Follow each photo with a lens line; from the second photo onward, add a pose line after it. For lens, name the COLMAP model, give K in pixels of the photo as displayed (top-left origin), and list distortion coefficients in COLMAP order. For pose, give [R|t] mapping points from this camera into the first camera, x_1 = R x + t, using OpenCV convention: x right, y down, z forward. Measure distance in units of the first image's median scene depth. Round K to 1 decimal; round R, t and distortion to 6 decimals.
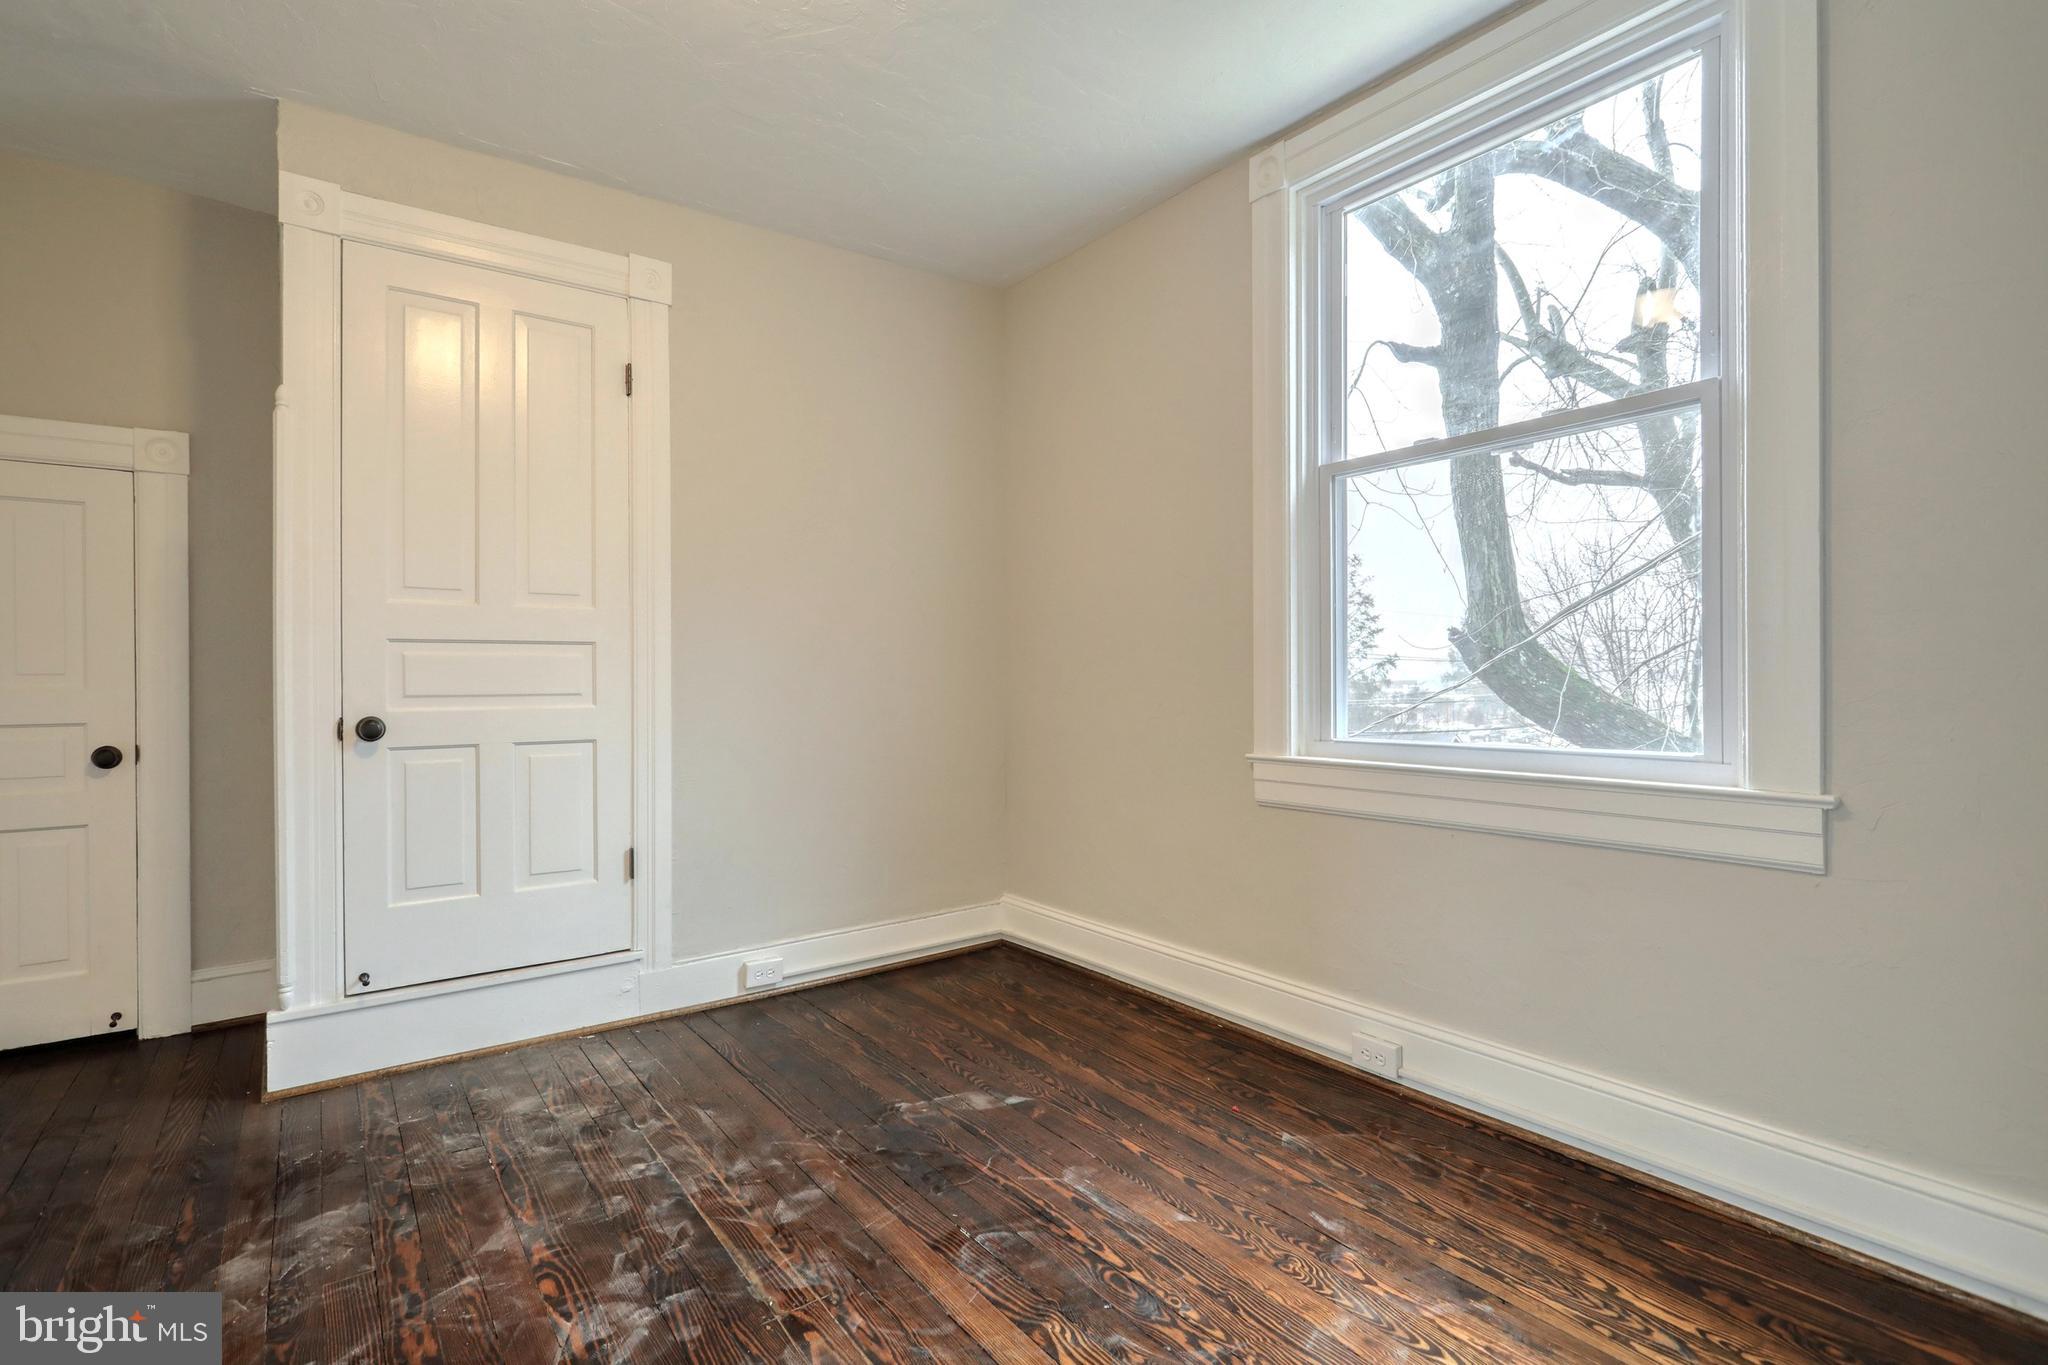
lens RADIAL K [[980.3, 0, 1014.5], [0, 980.3, 688.2], [0, 0, 1]] dist [-0.004647, 0.002004]
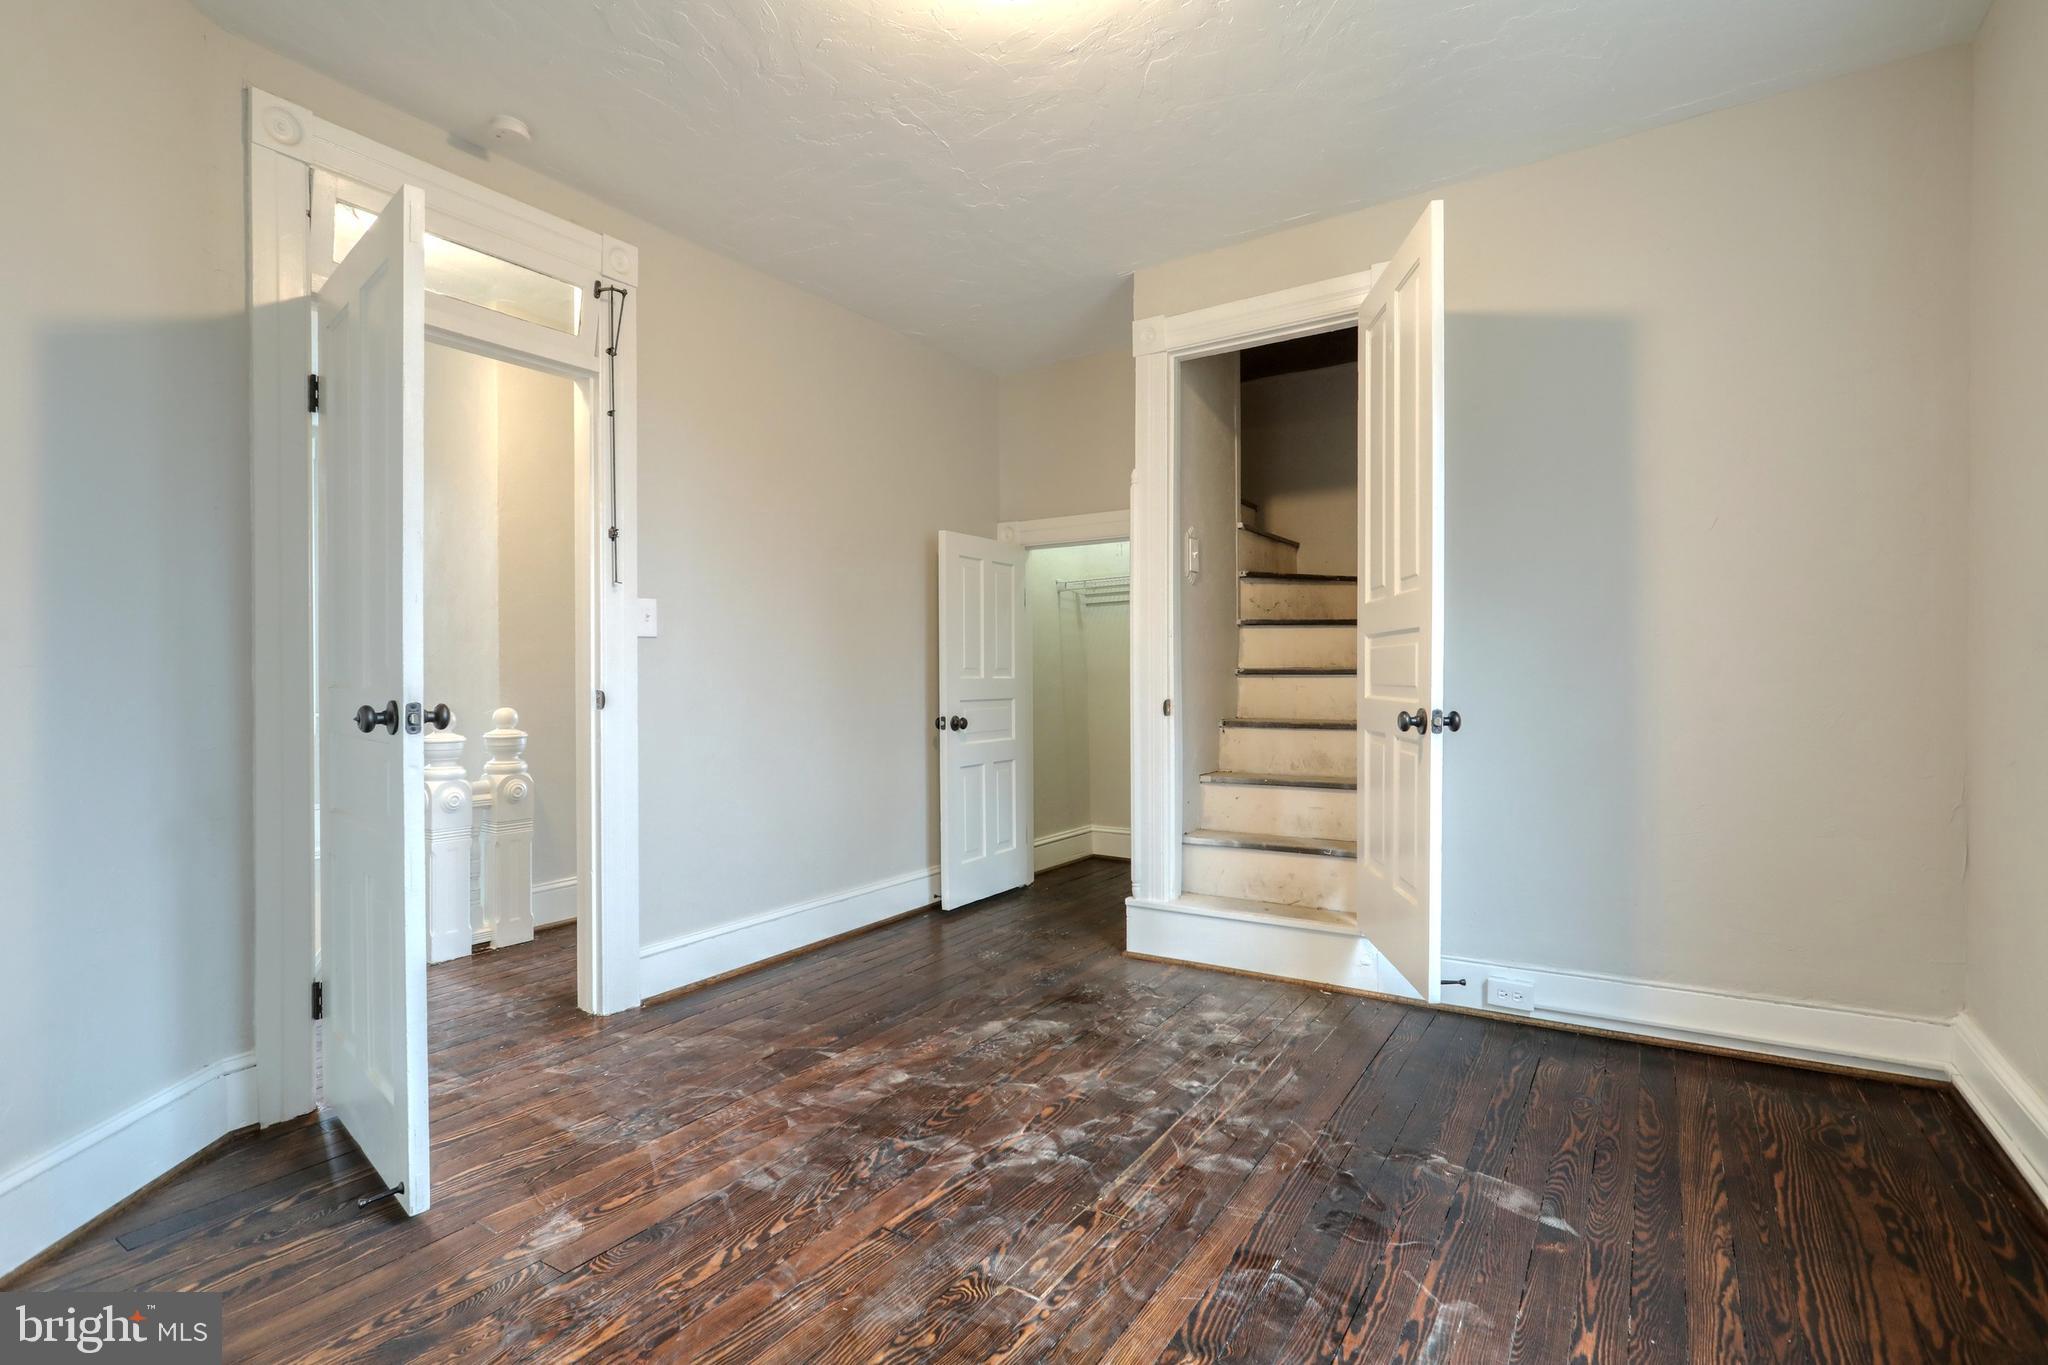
lens RADIAL K [[980.3, 0, 1013.6], [0, 980.3, 675.8], [0, 0, 1]] dist [-0.004647, 0.002004]
pose [[0.335121, 0.006431, -0.942153, 0.661091], [-0.003547, 0.999978, 0.005564, -0.010140], [0.942169, 0.001477, 0.335136, 0.398756]]
